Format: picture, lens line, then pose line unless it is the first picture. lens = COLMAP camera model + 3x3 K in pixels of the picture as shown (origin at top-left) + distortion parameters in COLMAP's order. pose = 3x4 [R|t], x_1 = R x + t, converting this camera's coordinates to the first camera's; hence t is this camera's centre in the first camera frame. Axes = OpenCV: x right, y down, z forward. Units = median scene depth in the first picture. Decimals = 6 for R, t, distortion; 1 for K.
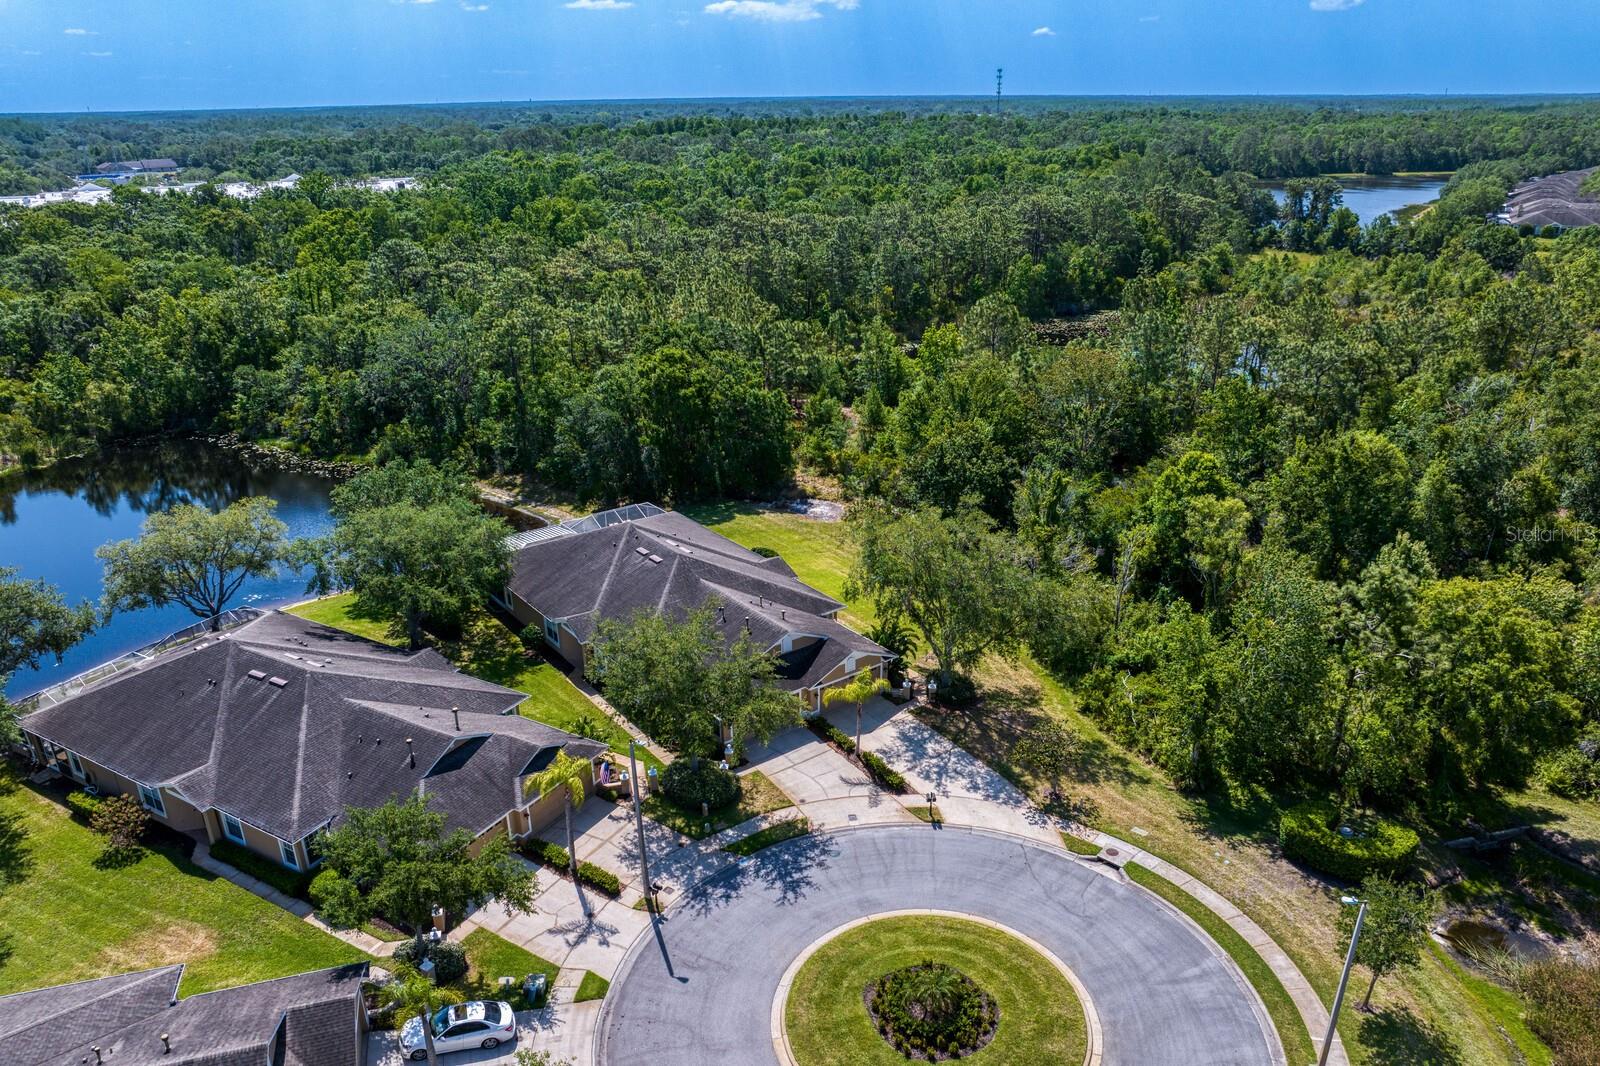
lens RADIAL K [[1131.0, 0, 800.0], [0, 1131.0, 533.0], [0, 0, 1]] dist [-0.045200, -0.003885]
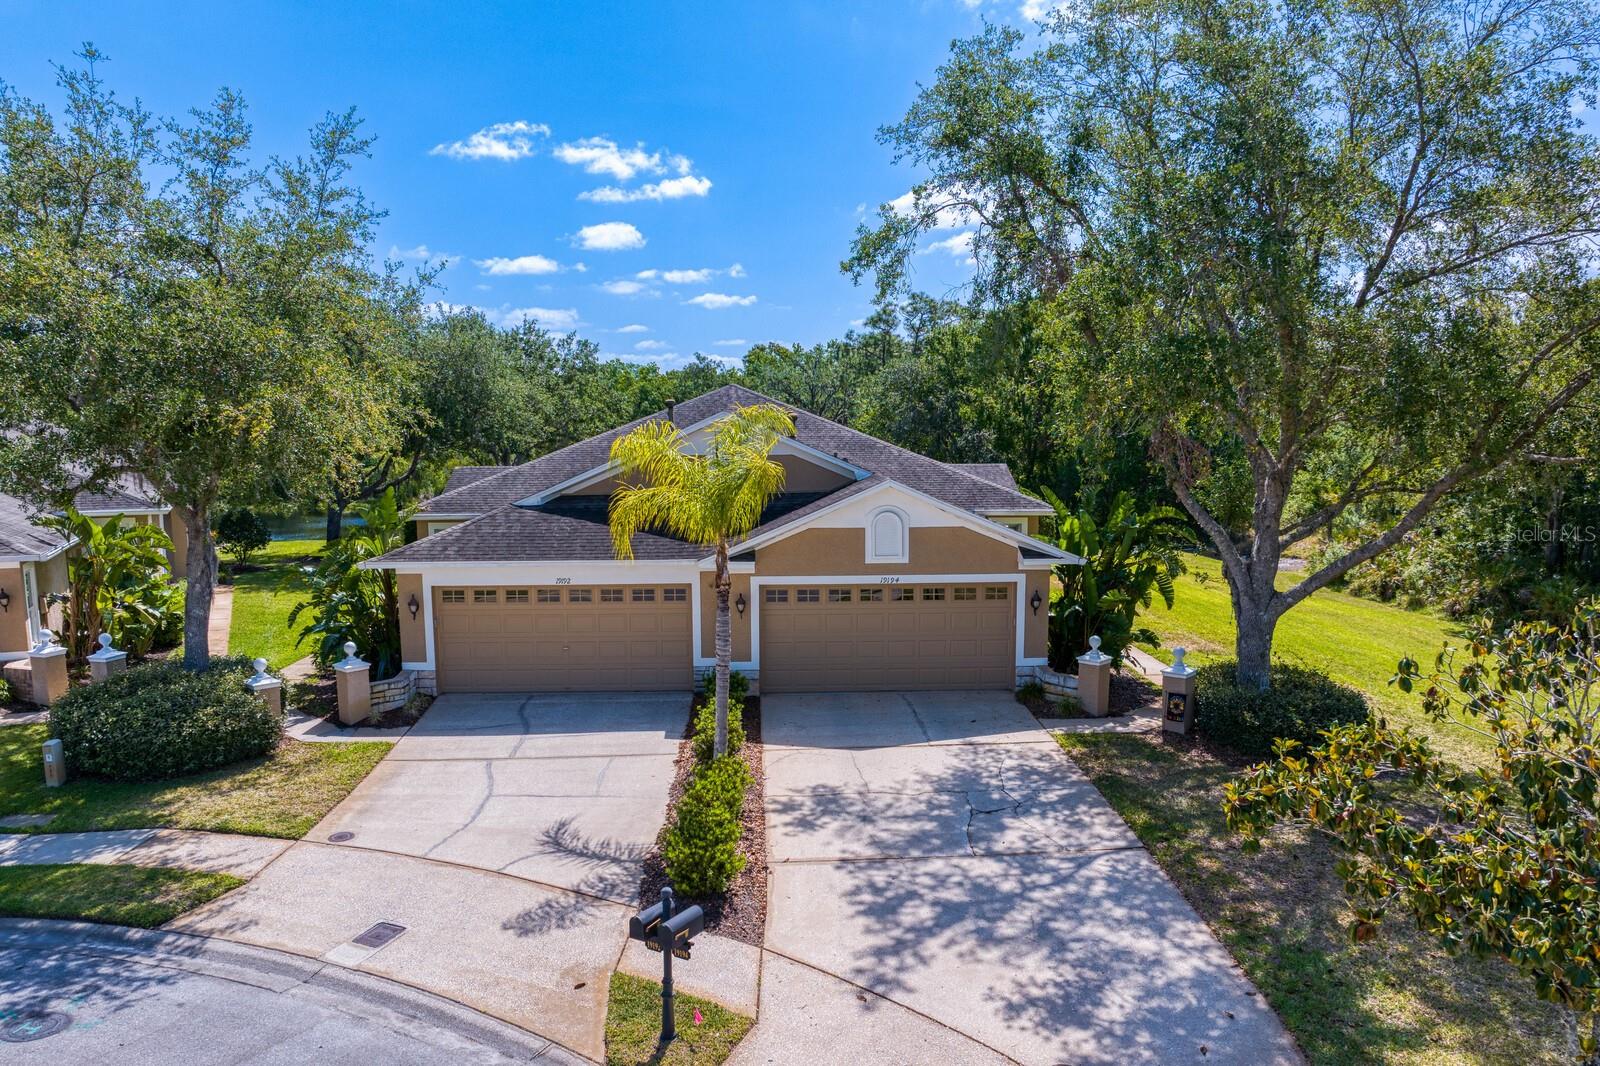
lens RADIAL K [[1128.3, 0, 799.6], [0, 1128.3, 556.0], [0, 0, 1]] dist [-0.042632, -0.001638]
pose [[0.828656, 0.077469, -0.554372, 0.221559], [-0.210819, 0.960644, -0.180883, 0.208736], [0.518541, 0.266762, 0.812375, 0.867166]]
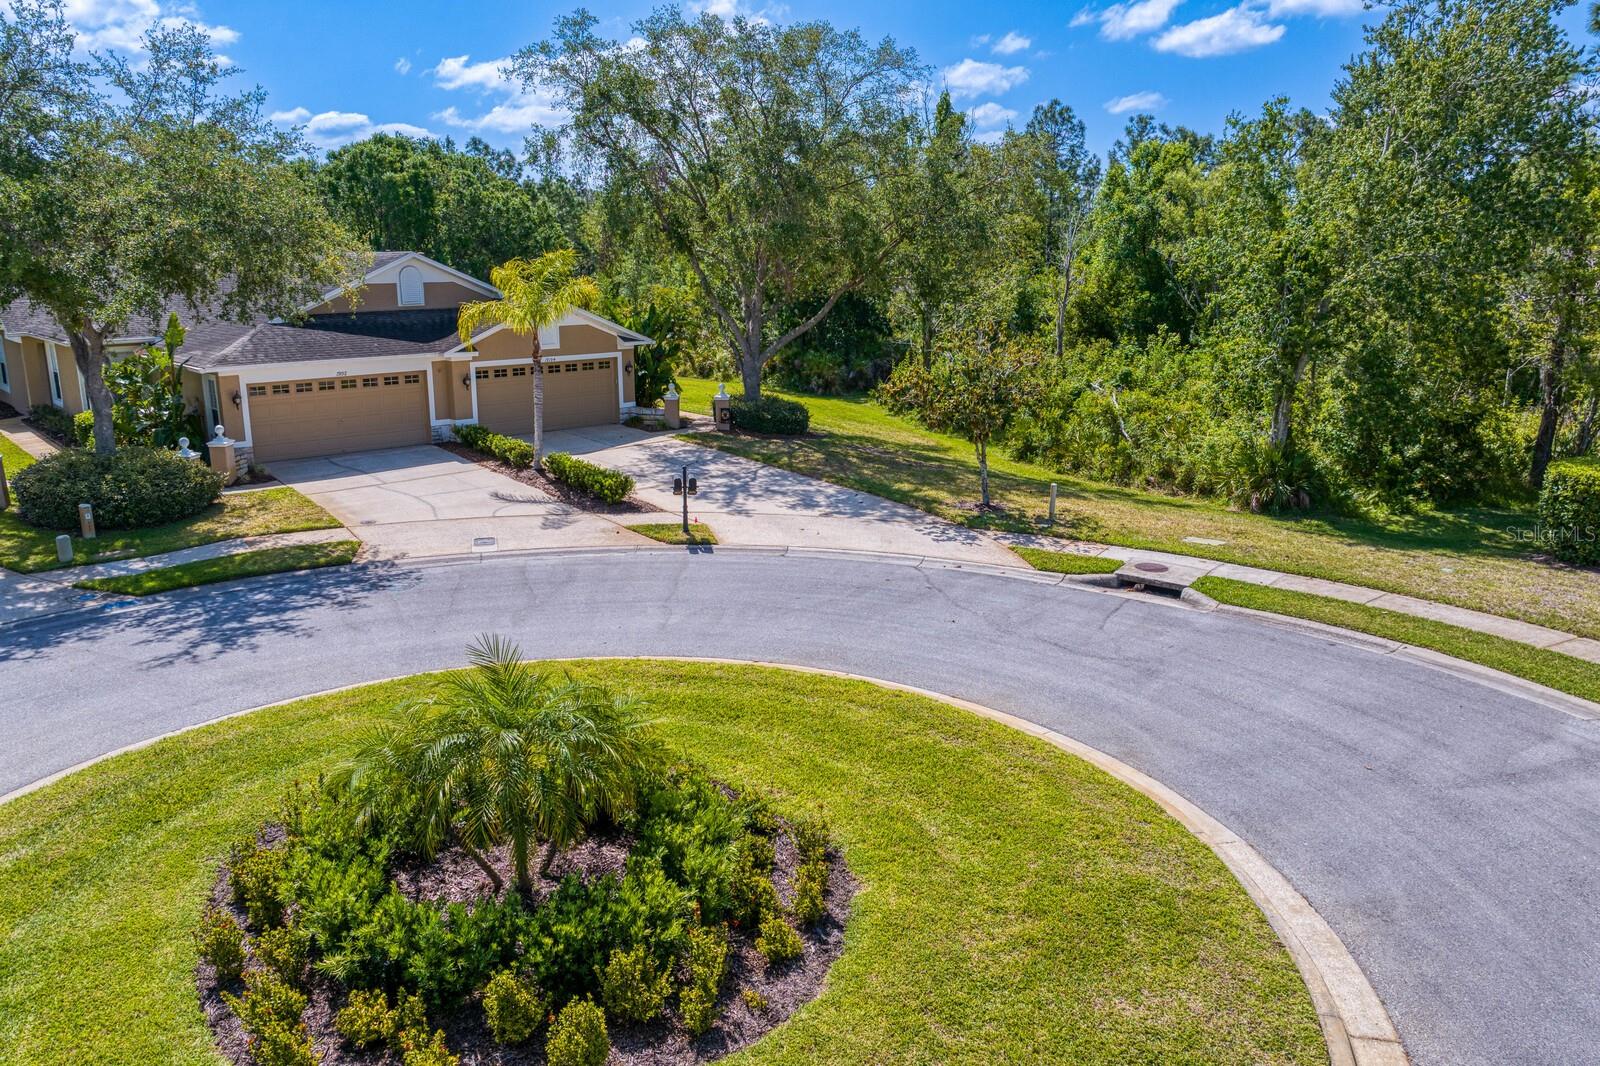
lens RADIAL K [[1128.3, 0, 799.6], [0, 1128.3, 556.0], [0, 0, 1]] dist [-0.042632, -0.001638]
pose [[0.993942, -0.007099, 0.109676, 0.113250], [0.018325, 0.994647, -0.101690, 0.302511], [-0.108367, 0.103084, 0.988752, 0.612916]]
